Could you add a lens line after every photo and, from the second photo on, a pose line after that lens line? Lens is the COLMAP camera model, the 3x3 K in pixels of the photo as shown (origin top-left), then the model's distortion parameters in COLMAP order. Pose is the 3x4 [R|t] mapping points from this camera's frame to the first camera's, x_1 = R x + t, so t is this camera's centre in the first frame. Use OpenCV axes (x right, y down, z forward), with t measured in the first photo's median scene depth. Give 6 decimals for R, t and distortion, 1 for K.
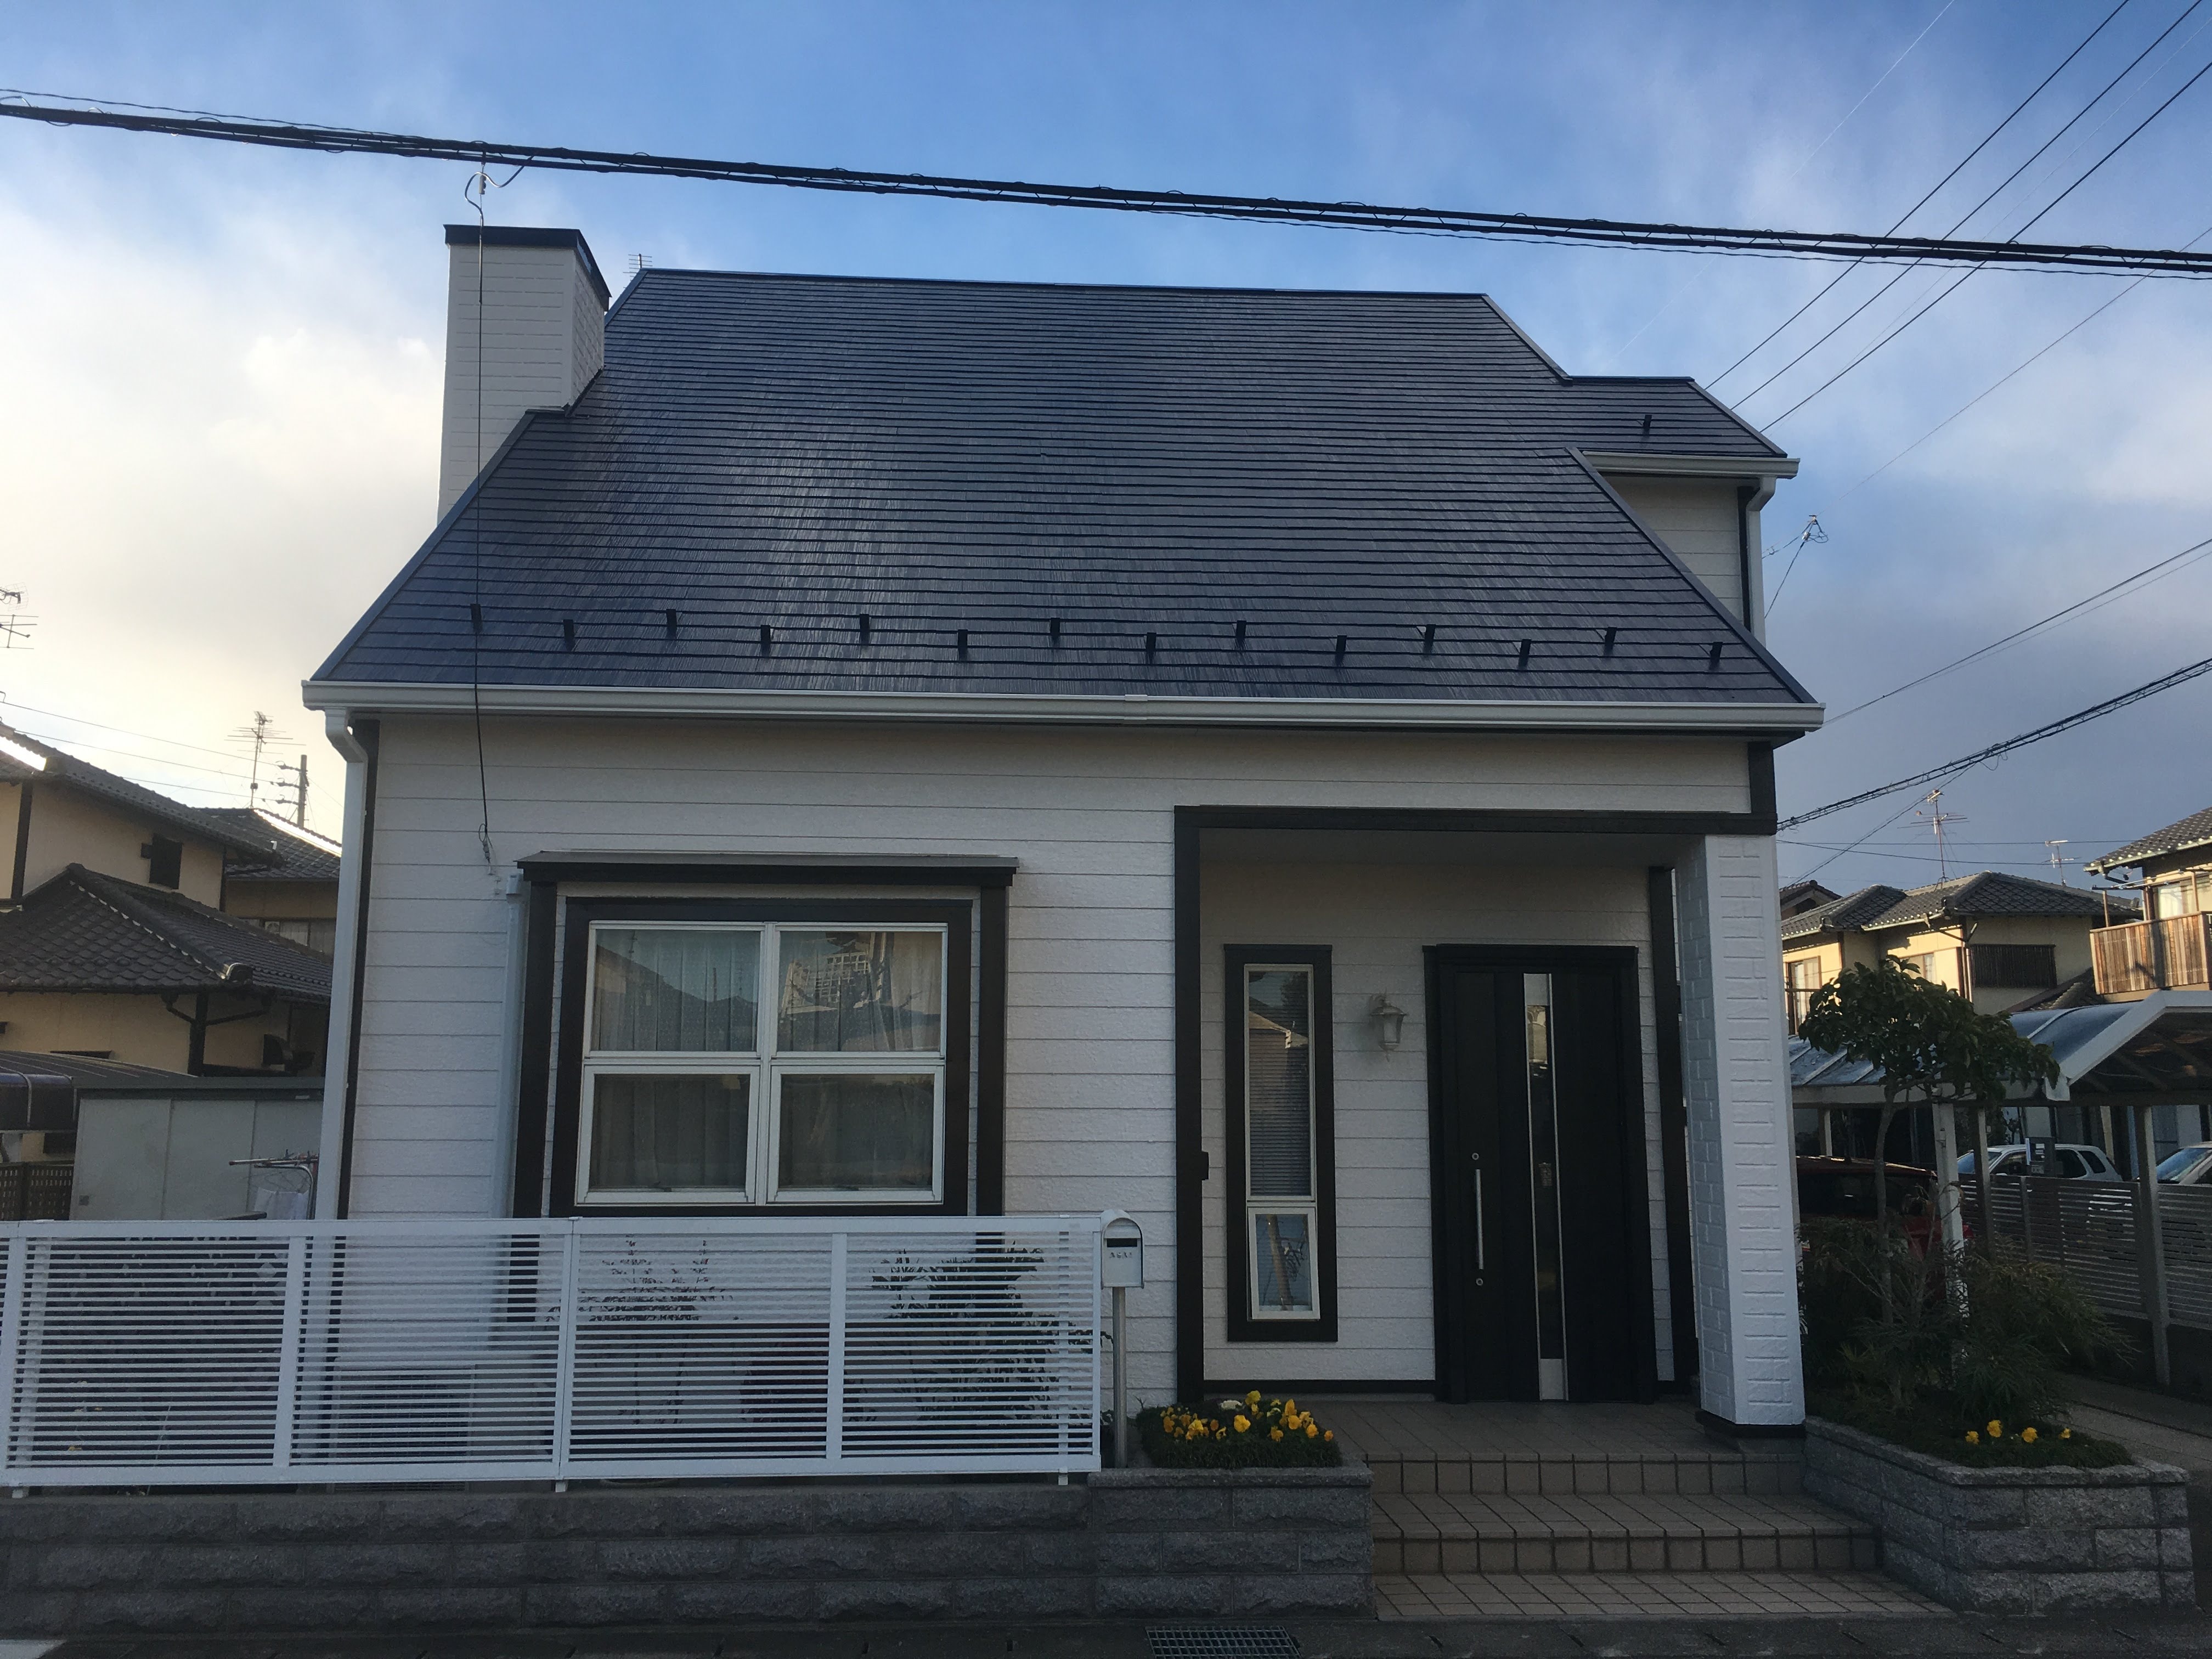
lens RADIAL K [[1873.1, 0, 1106.0], [0, 1873.1, 829.5], [0, 0, 1]] dist [0.065958, -0.082707]
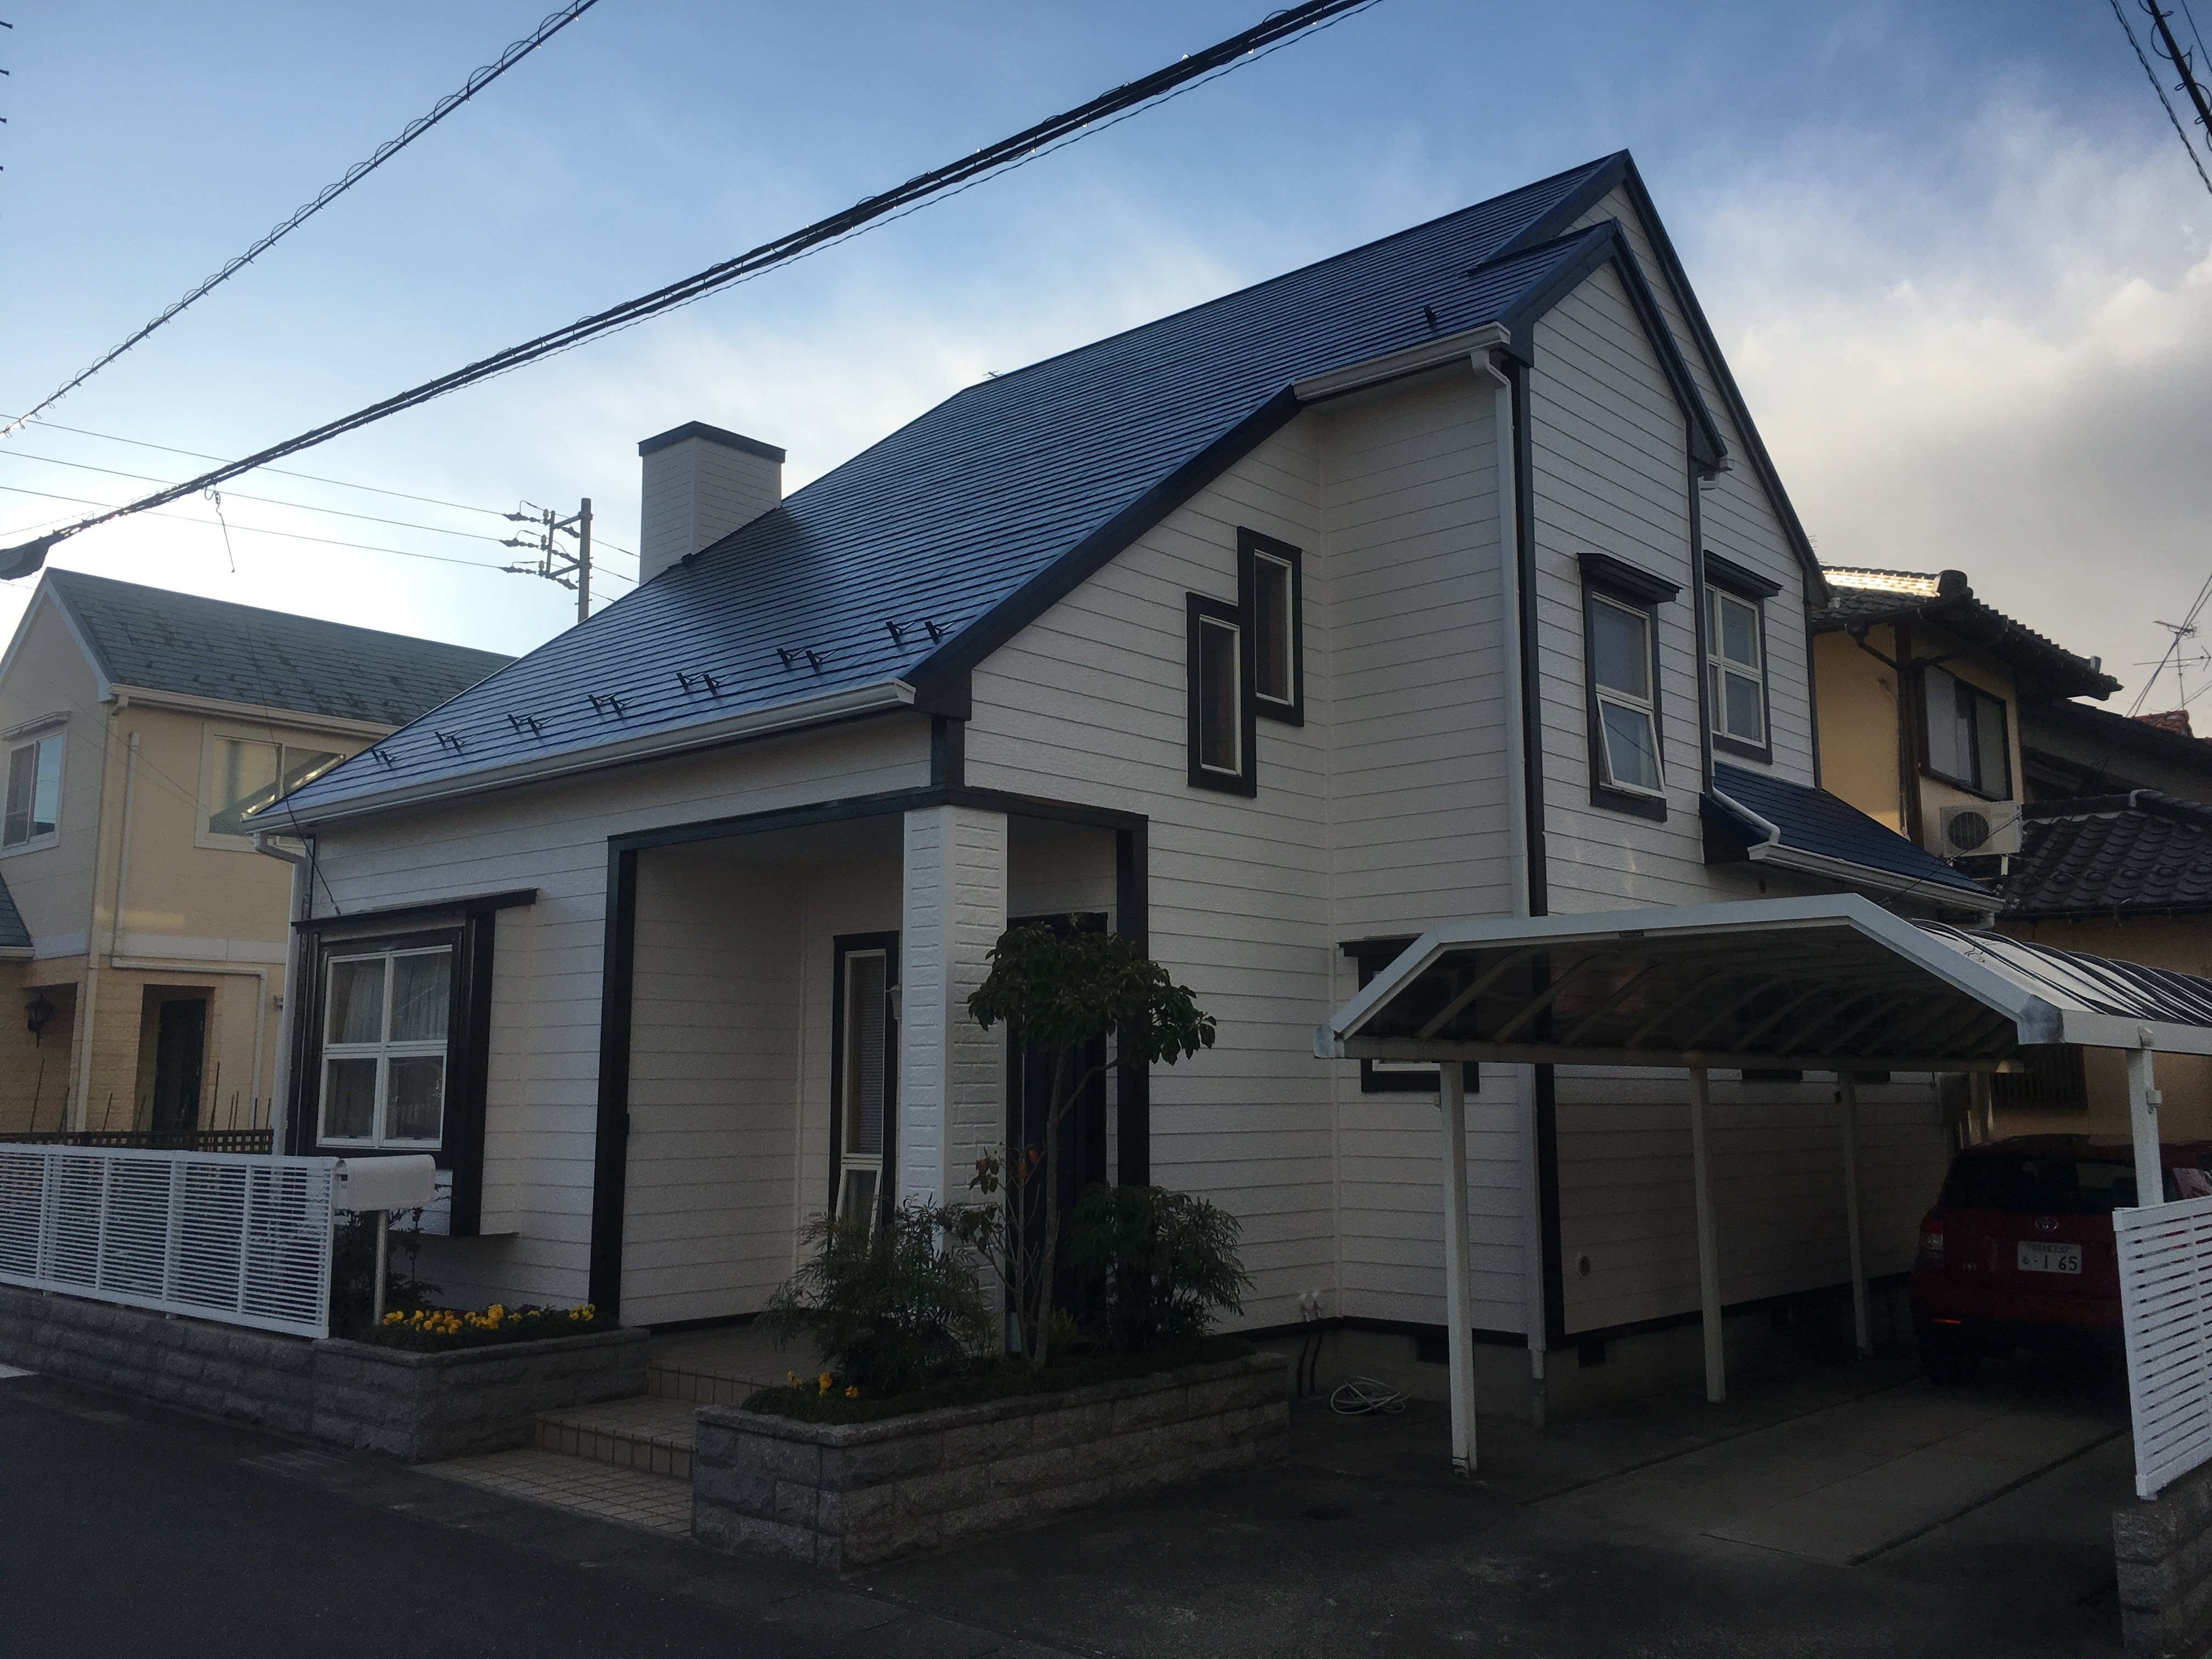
lens RADIAL K [[1870.0, 0, 1126.0], [0, 1870.0, 822.8], [0, 0, 1]] dist [0.066767, -0.073118]
pose [[0.705639, -0.102772, -0.701079, 1.243599], [0.110412, 0.993288, -0.034478, 0.064709], [0.699916, -0.053079, 0.712250, 0.378438]]
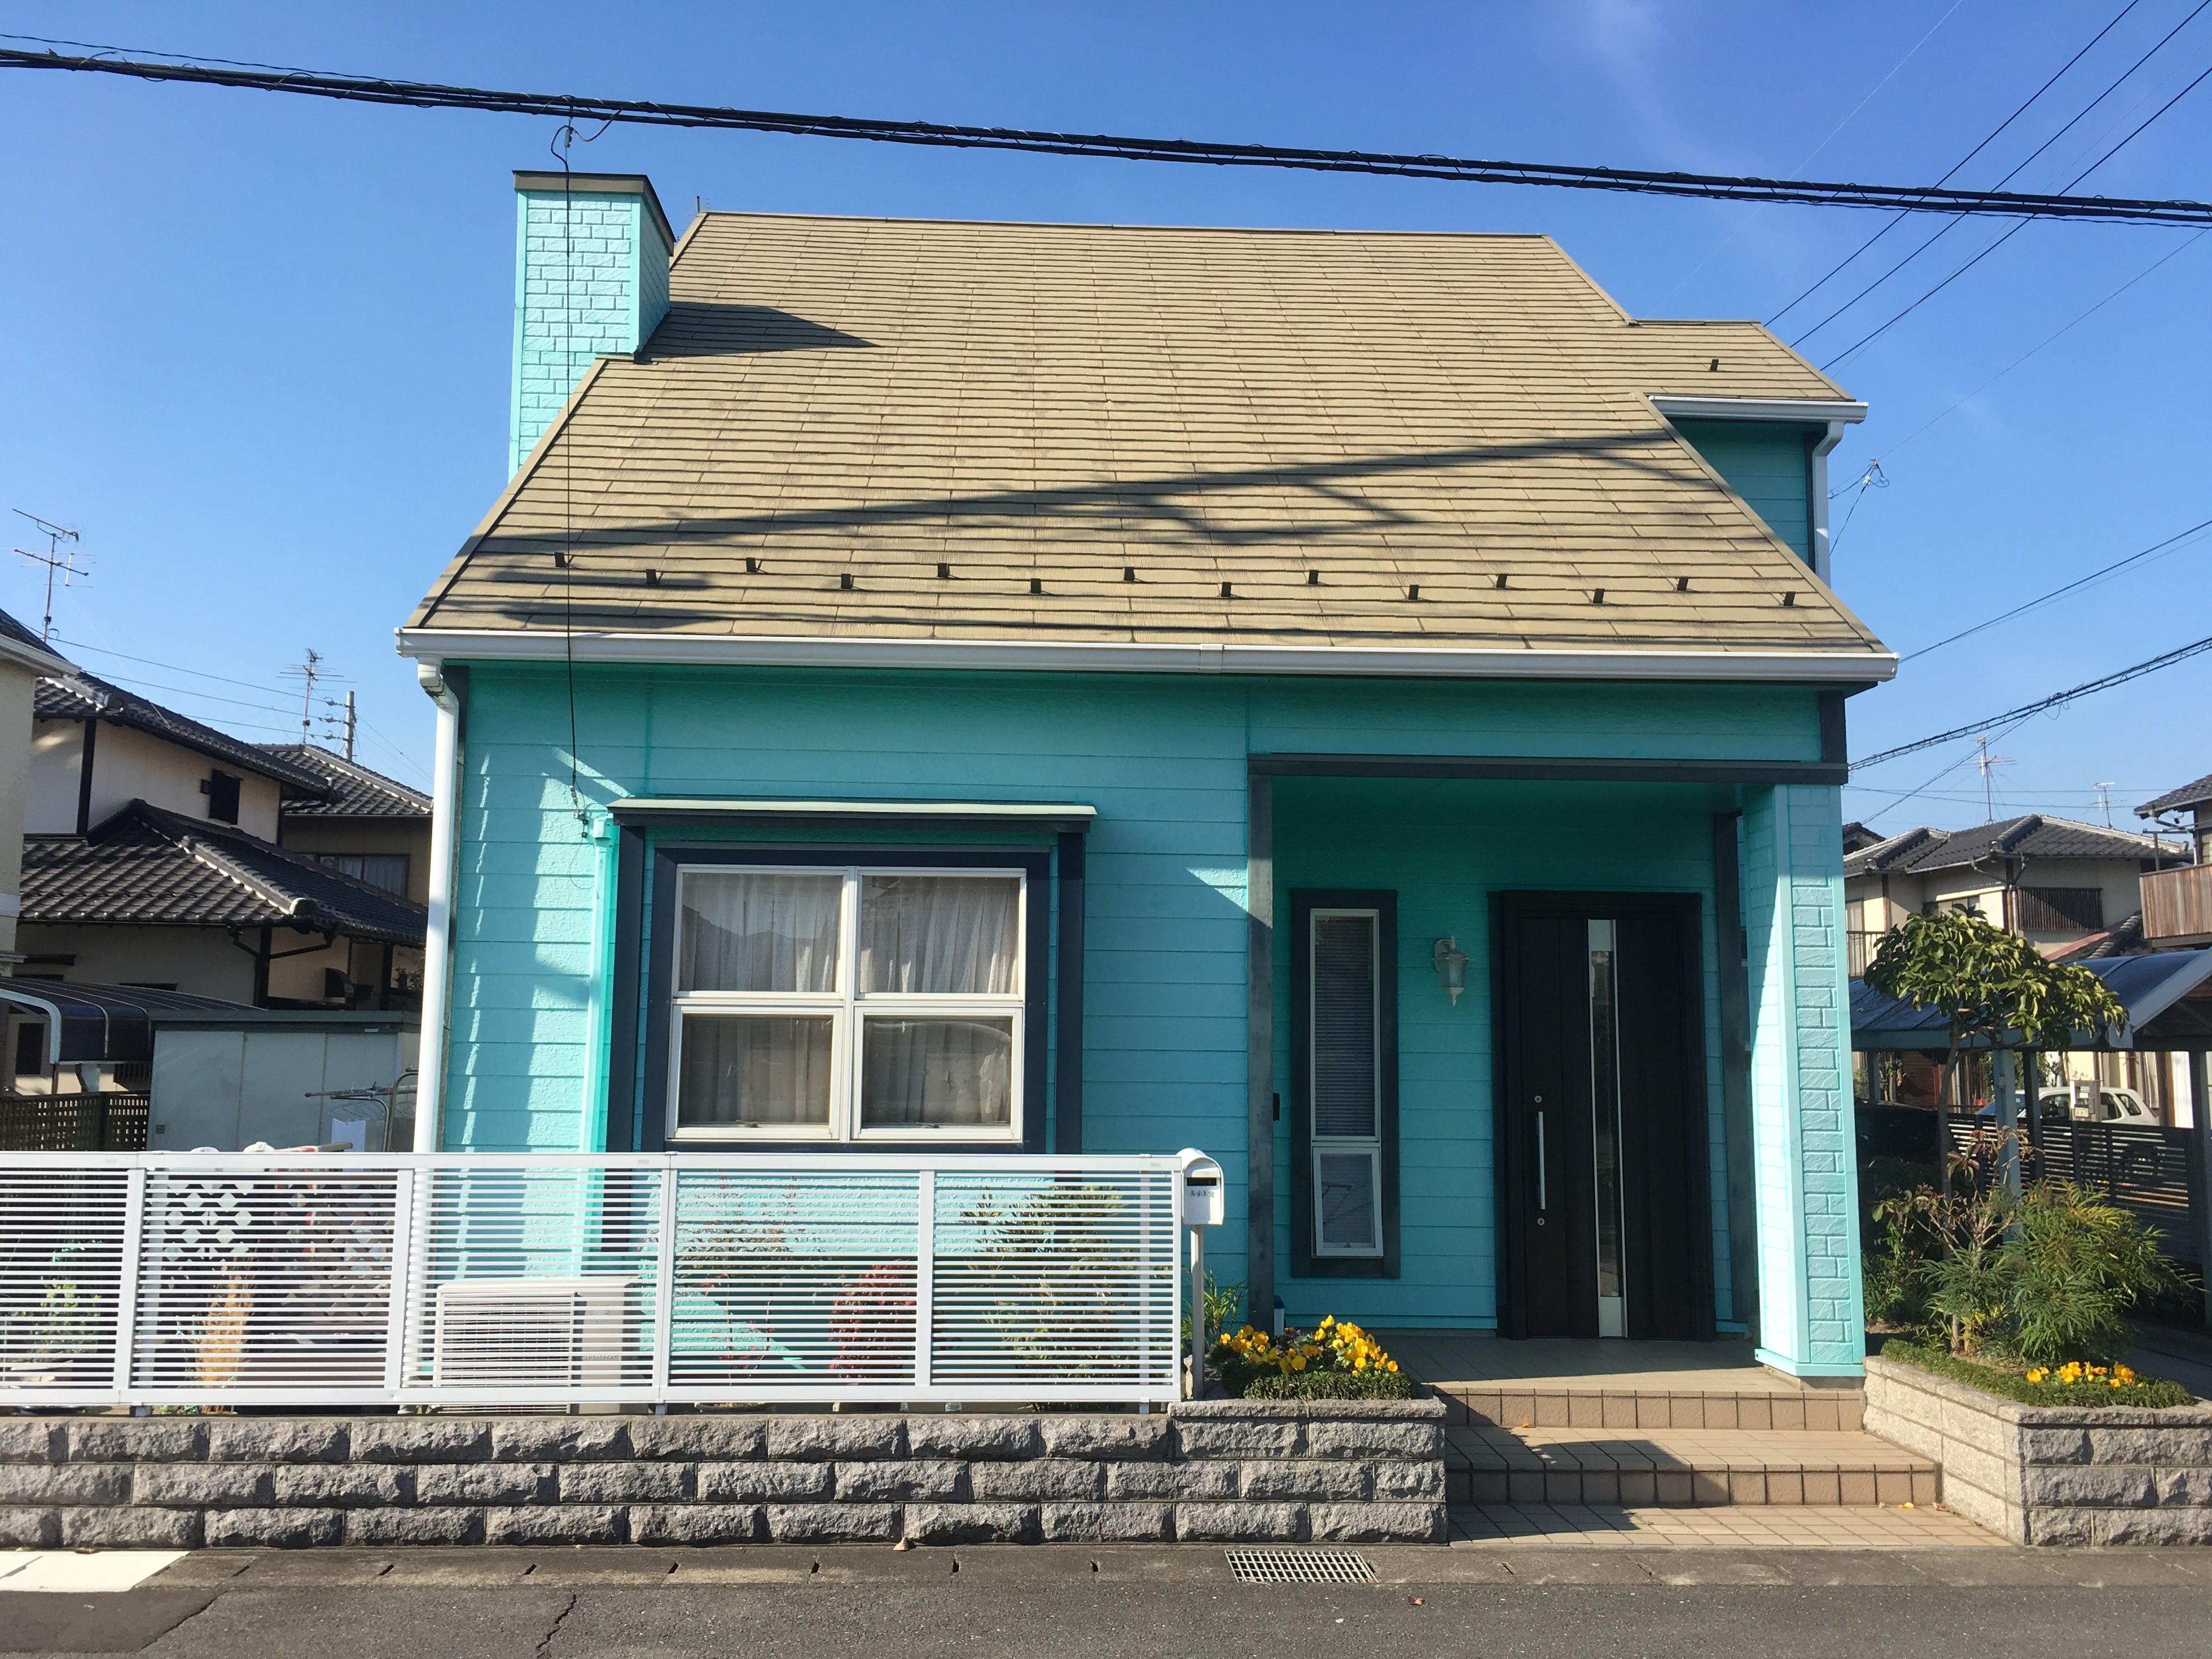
lens RADIAL K [[1894.0, 0, 1064.9], [0, 1894.0, 814.5], [0, 0, 1]] dist [0.057437, -0.062258]
pose [[0.999846, 0.004376, -0.016995, -0.045464], [-0.003862, 0.999538, 0.030149, -0.010807], [0.017119, -0.030079, 0.999401, -0.029866]]
